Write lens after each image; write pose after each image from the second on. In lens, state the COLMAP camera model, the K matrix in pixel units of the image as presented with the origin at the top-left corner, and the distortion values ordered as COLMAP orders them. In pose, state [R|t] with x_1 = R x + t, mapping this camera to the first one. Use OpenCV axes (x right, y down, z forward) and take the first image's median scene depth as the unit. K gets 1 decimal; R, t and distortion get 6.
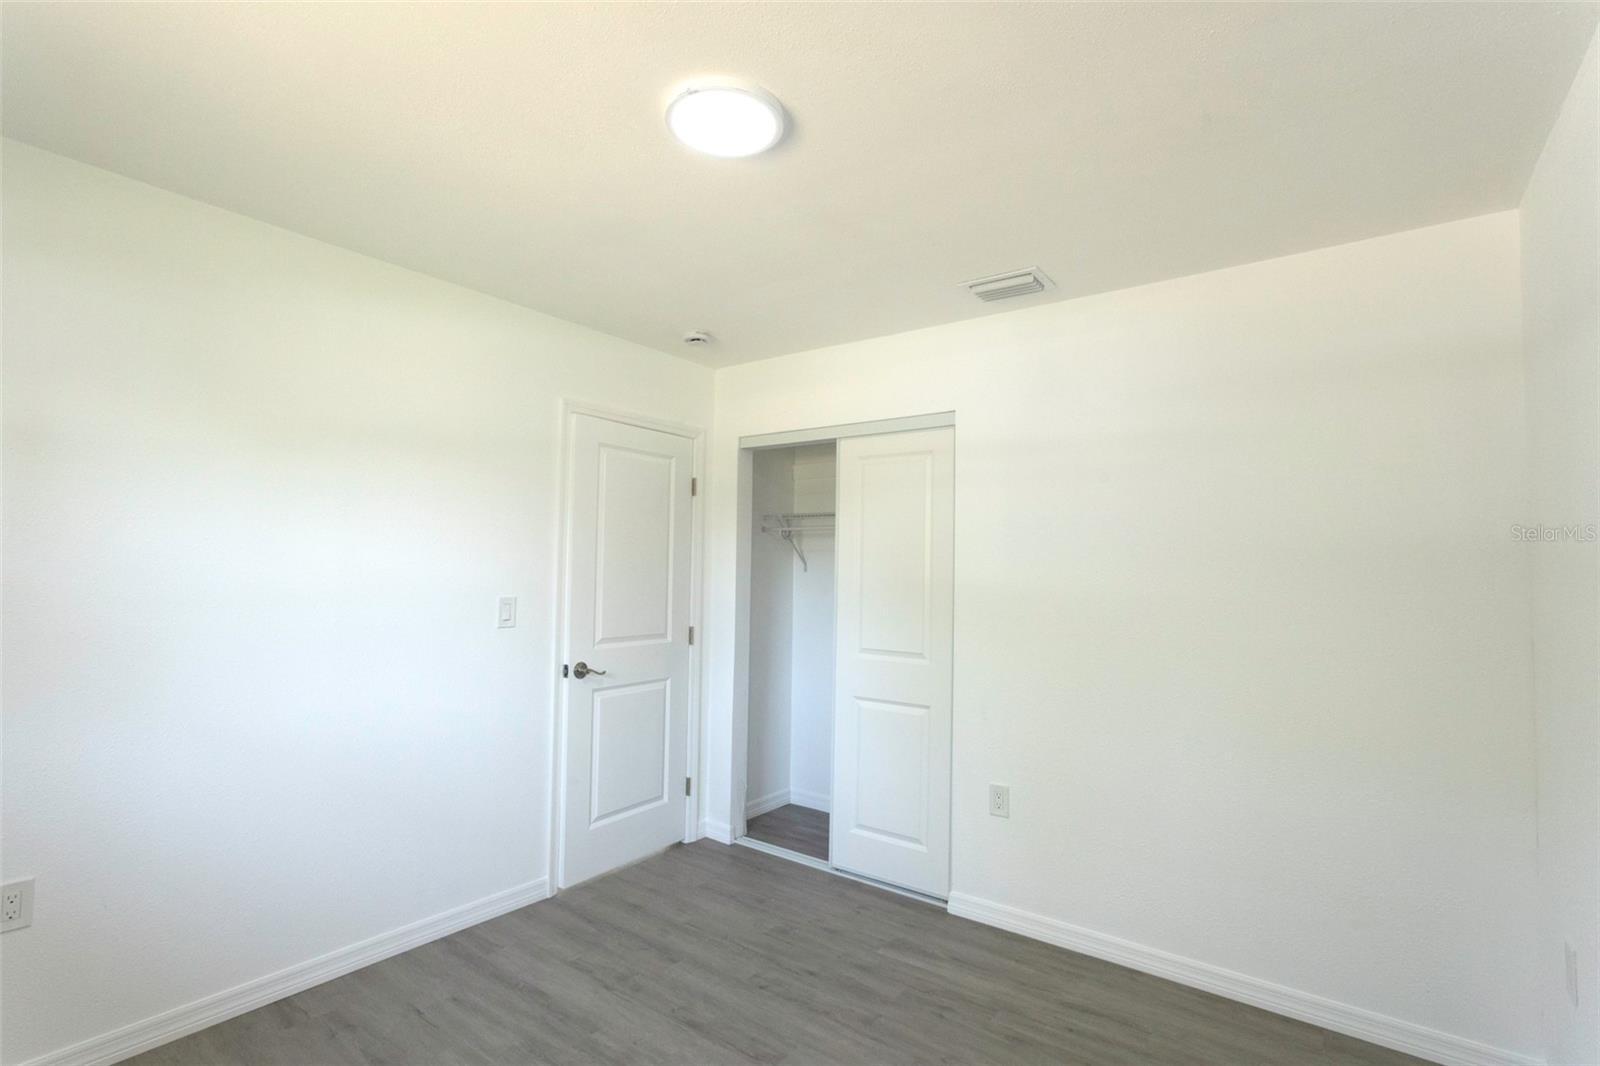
lens RADIAL K [[765.6, 0, 794.6], [0, 765.6, 539.5], [0, 0, 1]] dist [-0.003588, -0.000901]
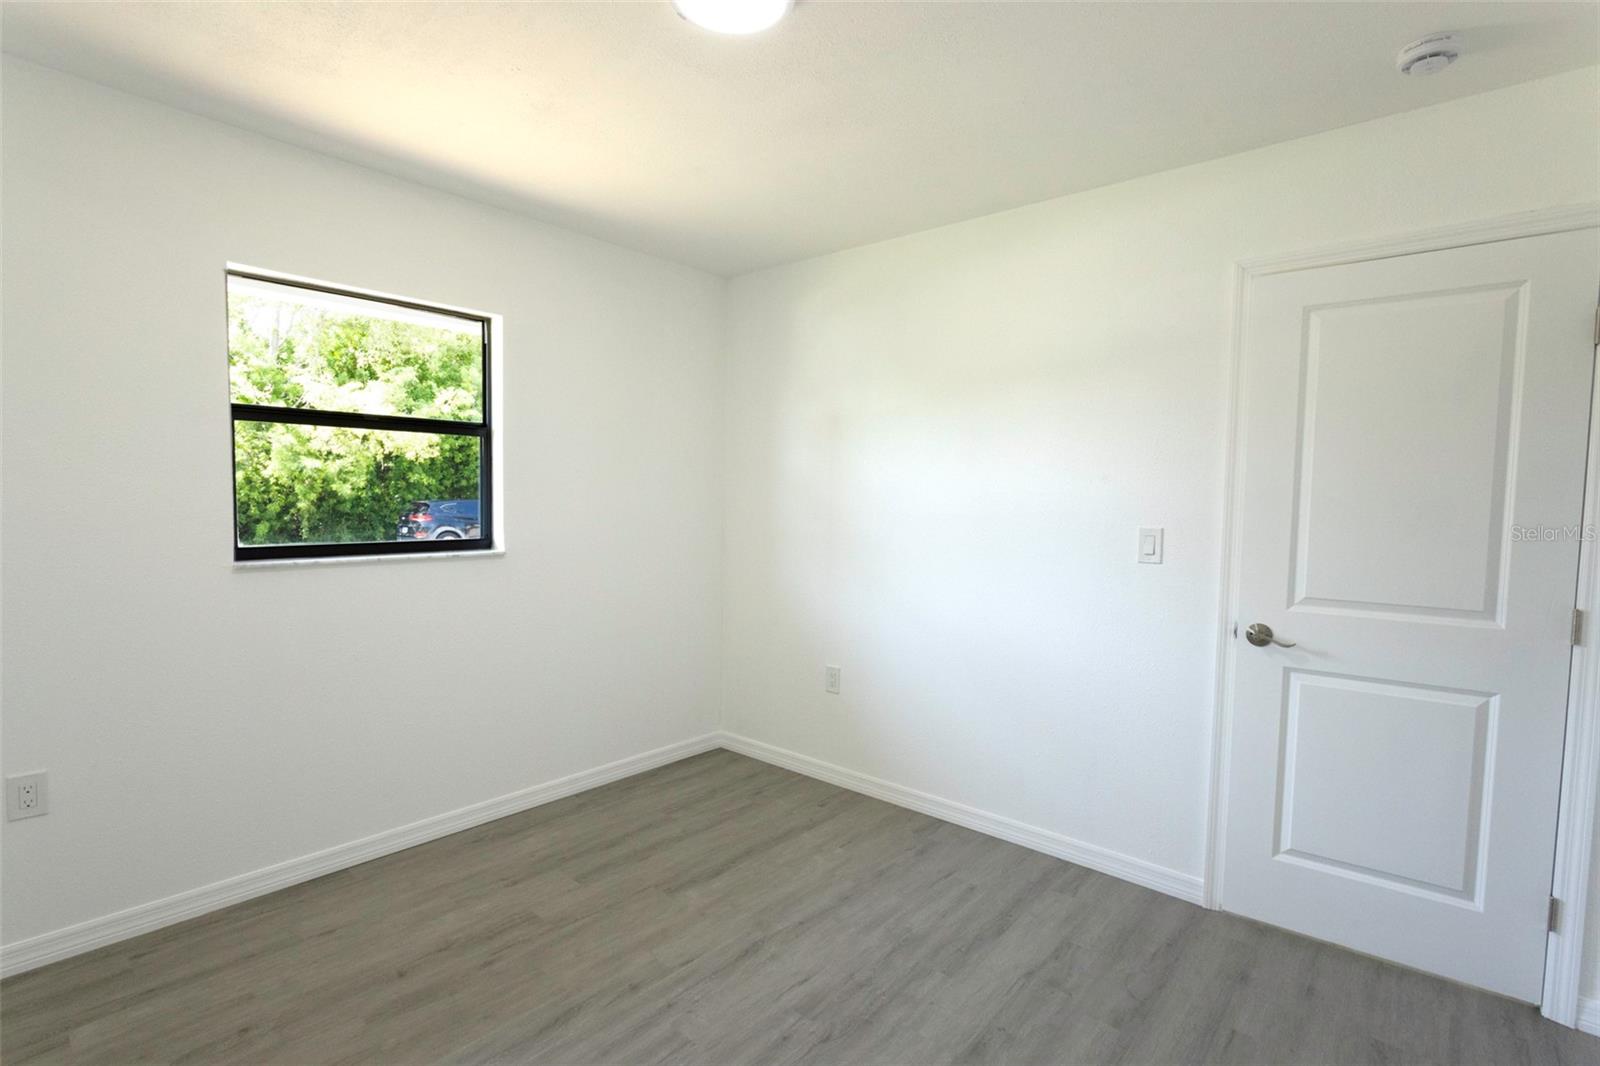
lens RADIAL K [[765.6, 0, 794.6], [0, 765.6, 539.5], [0, 0, 1]] dist [-0.003588, -0.000901]
pose [[-0.084531, 0.040941, -0.995579, 0.562958], [0.029588, 0.998818, 0.038562, 0.047850], [0.995981, -0.026198, -0.085642, 0.745107]]
